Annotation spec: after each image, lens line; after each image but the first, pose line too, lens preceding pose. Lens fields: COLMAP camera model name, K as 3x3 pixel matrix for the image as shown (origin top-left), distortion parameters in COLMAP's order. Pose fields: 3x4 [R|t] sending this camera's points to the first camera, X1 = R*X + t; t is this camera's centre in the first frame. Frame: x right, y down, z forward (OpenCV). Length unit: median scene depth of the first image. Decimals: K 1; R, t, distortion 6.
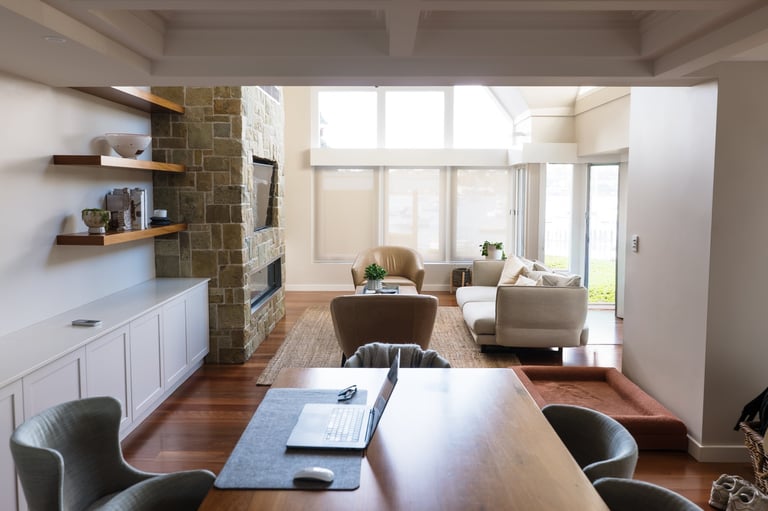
lens RADIAL K [[636.2, 0, 394.7], [0, 636.2, 253.4], [0, 0, 1]] dist [-0.007969, -0.002302]
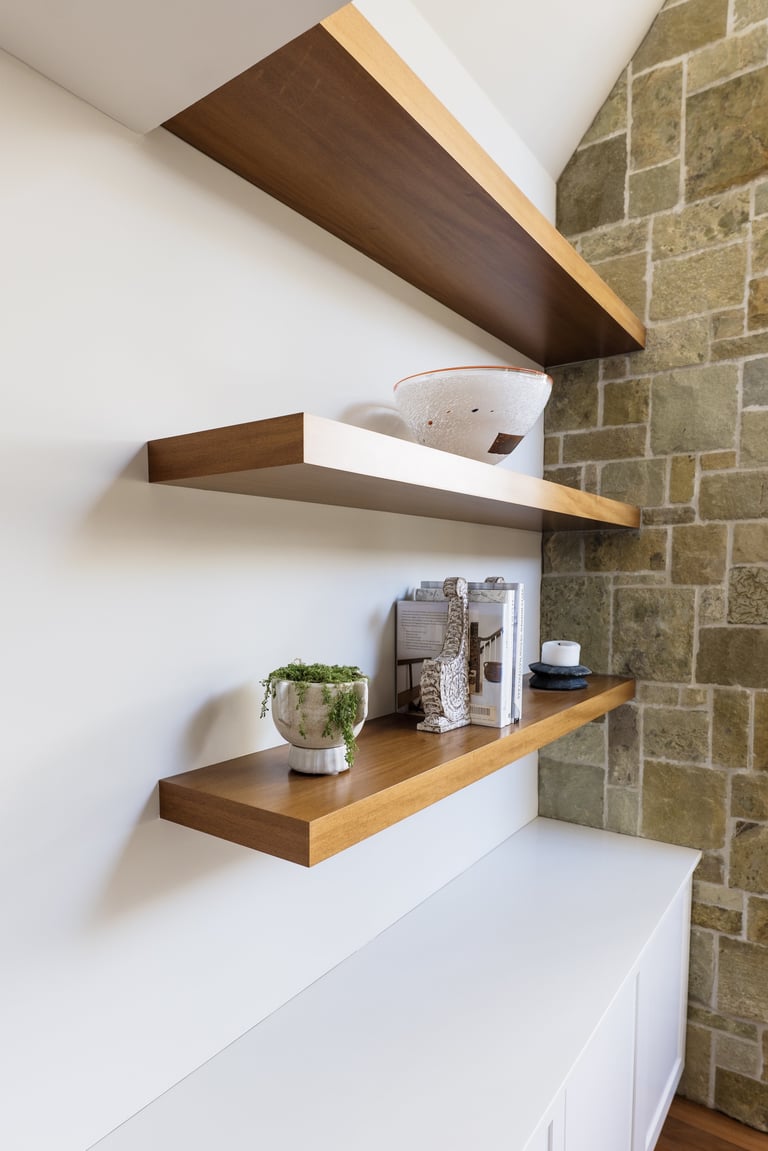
lens RADIAL K [[654.0, 0, 383.3], [0, 654.0, 632.2], [0, 0, 1]] dist [0.001029, -0.000990]
pose [[0.835303, 0.034933, -0.548679, -0.247797], [-0.043046, 0.999071, -0.001926, -0.065875], [0.548102, 0.025227, 0.836031, 0.633914]]
